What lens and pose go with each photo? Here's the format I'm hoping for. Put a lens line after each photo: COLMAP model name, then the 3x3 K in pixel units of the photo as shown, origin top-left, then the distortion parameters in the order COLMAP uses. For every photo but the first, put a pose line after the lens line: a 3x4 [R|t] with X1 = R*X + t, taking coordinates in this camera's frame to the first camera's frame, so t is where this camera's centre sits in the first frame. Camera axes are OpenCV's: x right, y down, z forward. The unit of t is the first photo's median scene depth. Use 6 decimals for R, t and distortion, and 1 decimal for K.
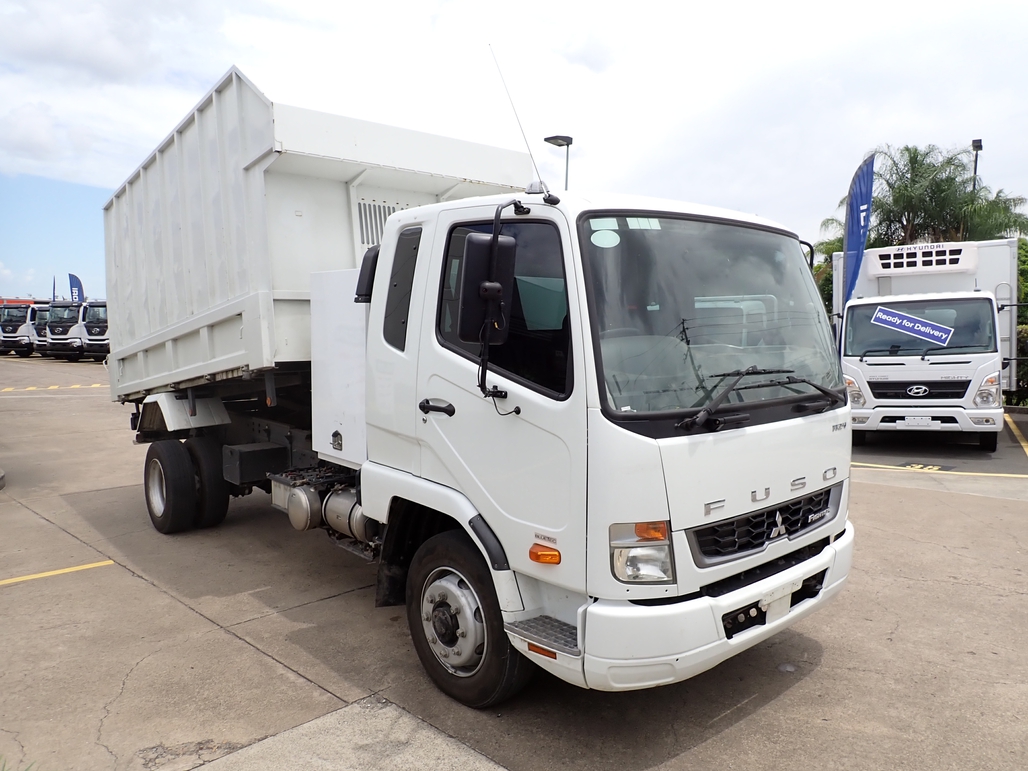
lens RADIAL K [[759.2, 0, 521.4], [0, 759.2, 381.5], [0, 0, 1]] dist [0.008791, -0.015958]
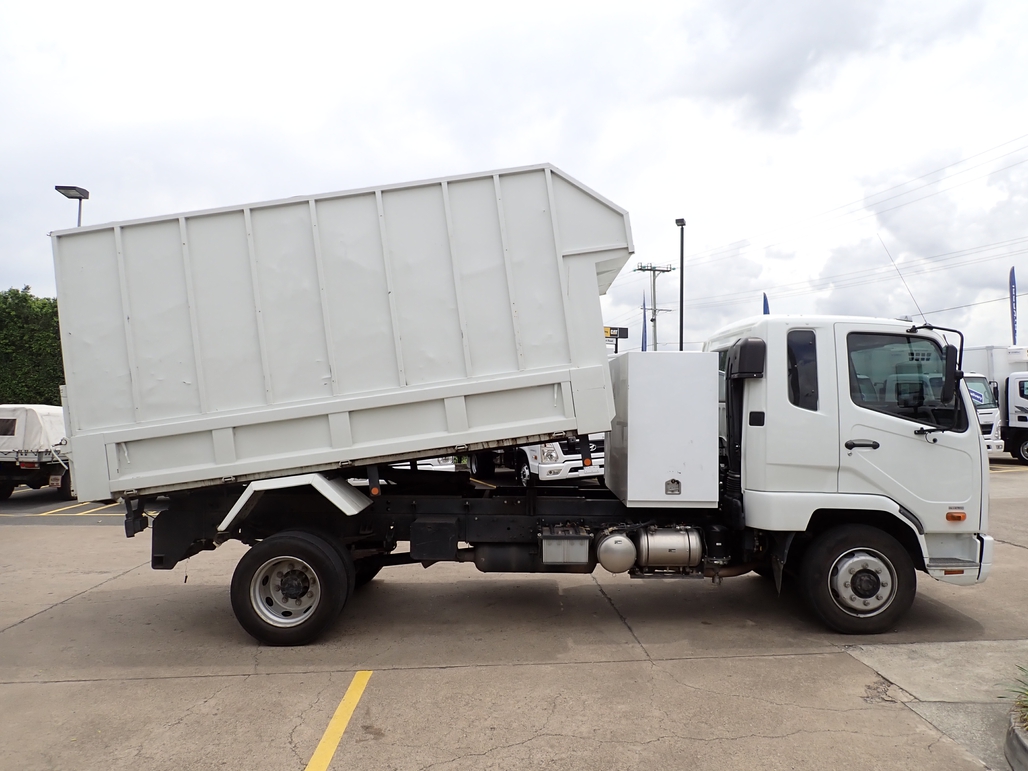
lens RADIAL K [[759.2, 0, 517.5], [0, 759.2, 388.0], [0, 0, 1]] dist [0.008791, -0.015958]
pose [[0.665719, 0.014092, 0.746069, -1.760044], [0.059245, 0.995667, -0.071671, -0.012788], [-0.743847, 0.091914, 0.662000, 0.463847]]
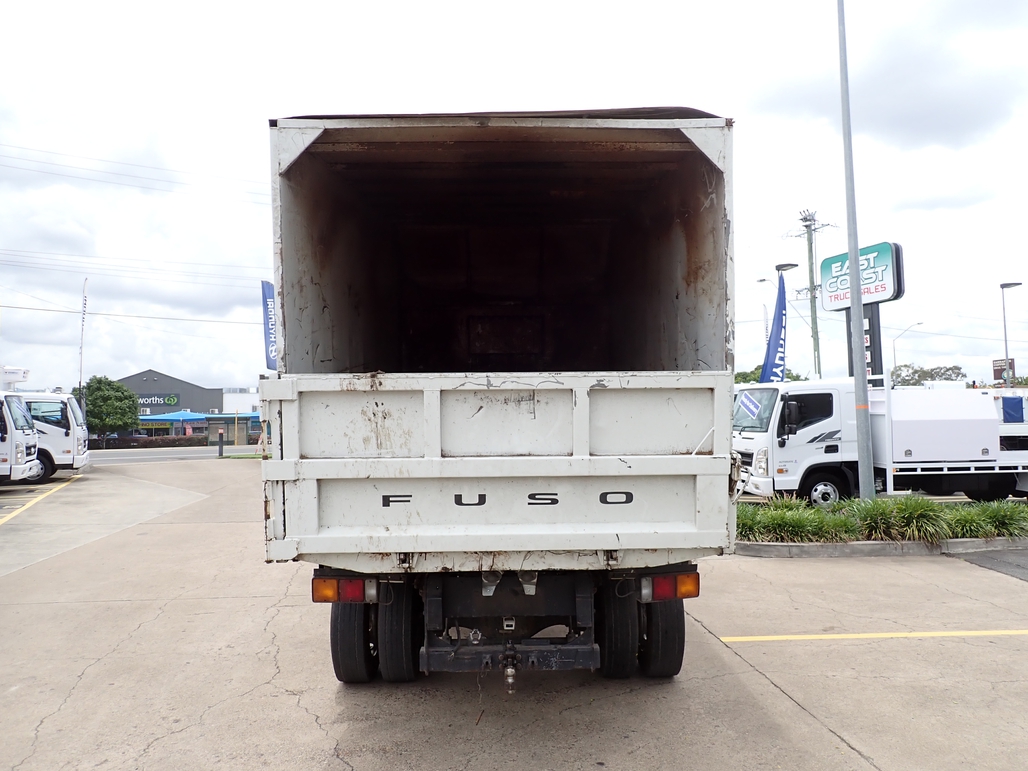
lens RADIAL K [[759.2, 0, 517.4], [0, 759.2, 386.2], [0, 0, 1]] dist [0.008791, -0.015958]
pose [[-0.763745, 0.039551, 0.644306, -1.628374], [0.056252, 0.998402, 0.005392, -0.184711], [-0.643063, 0.040362, -0.764749, 3.163838]]
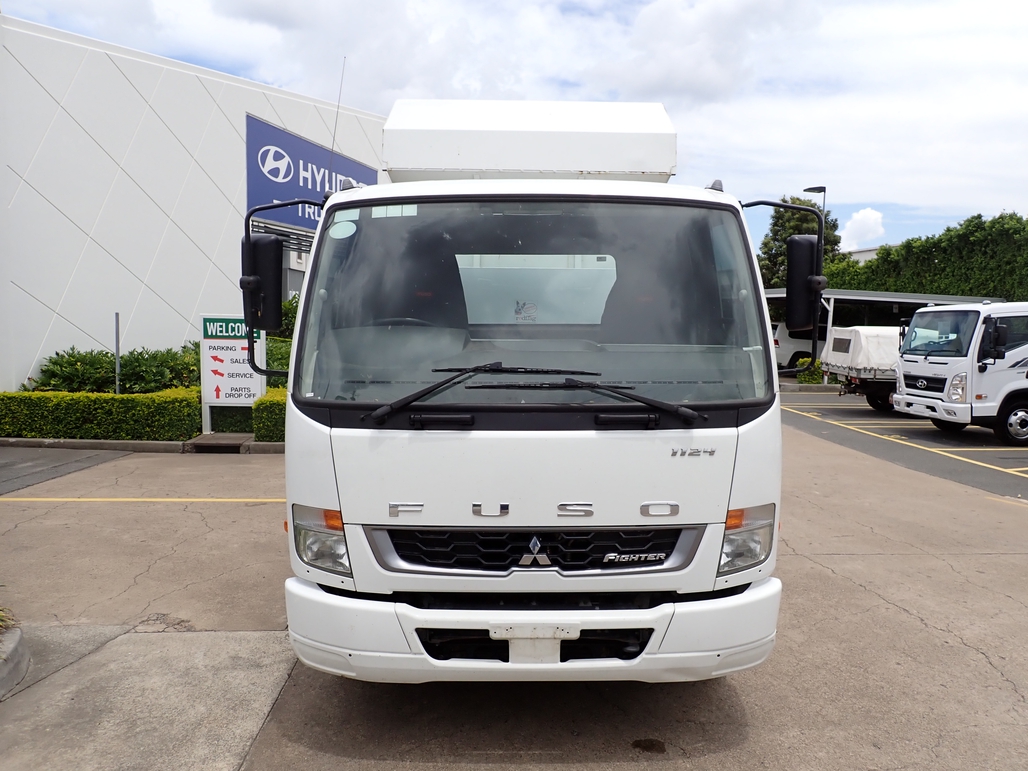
lens RADIAL K [[759.2, 0, 513.9], [0, 759.2, 385.2], [0, 0, 1]] dist [0.008791, -0.015958]
pose [[0.749099, 0.062325, -0.659520, 0.827470], [-0.059329, 0.997876, 0.026912, -0.017579], [0.659796, 0.018969, 0.751205, 0.329794]]
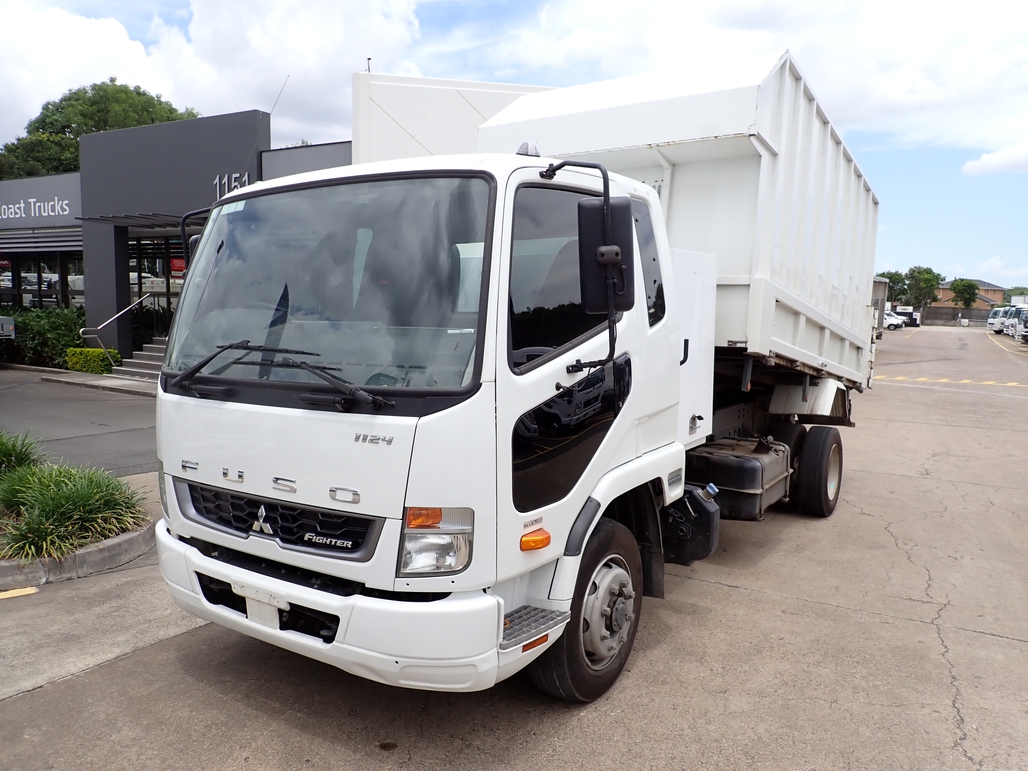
lens RADIAL K [[759.2, 0, 514.1], [0, 759.2, 389.1], [0, 0, 1]] dist [0.008791, -0.015958]
pose [[0.249964, 0.095557, -0.963528, 1.202954], [-0.083862, 0.993515, 0.076775, -0.055848], [0.964617, 0.061612, 0.256356, 0.999632]]
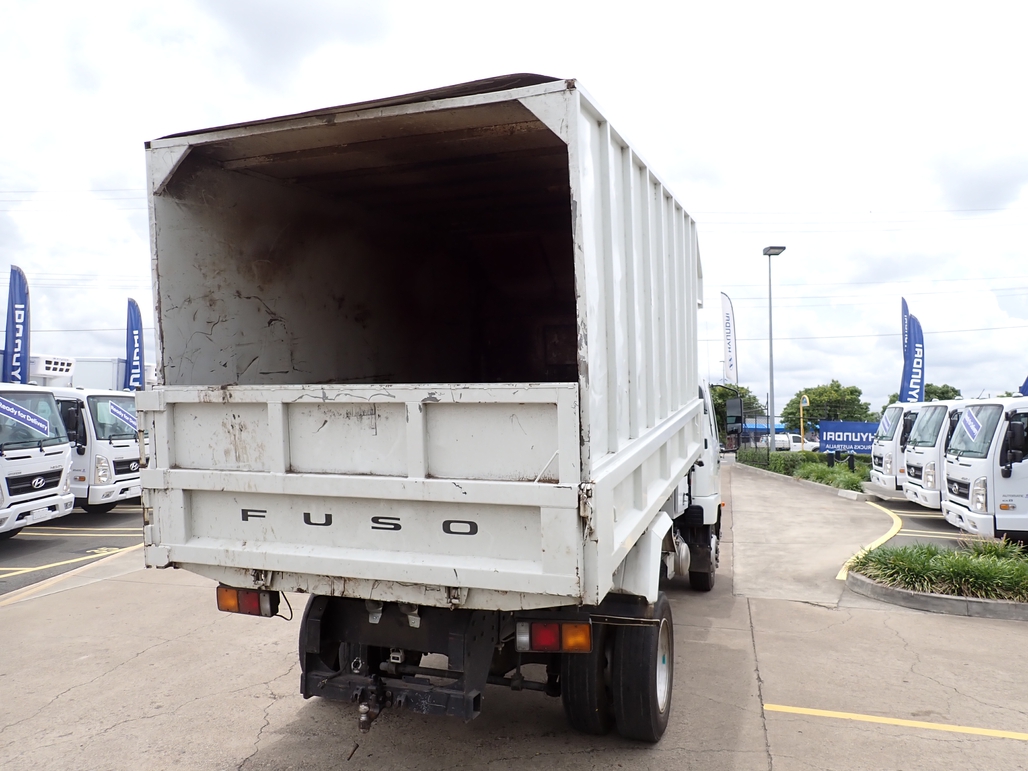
lens RADIAL K [[759.2, 0, 518.7], [0, 759.2, 386.6], [0, 0, 1]] dist [0.008791, -0.015958]
pose [[-0.487796, 0.048007, 0.871637, -1.884700], [0.046980, 0.998483, -0.028701, -0.159167], [-0.871693, 0.026950, -0.489311, 2.683436]]
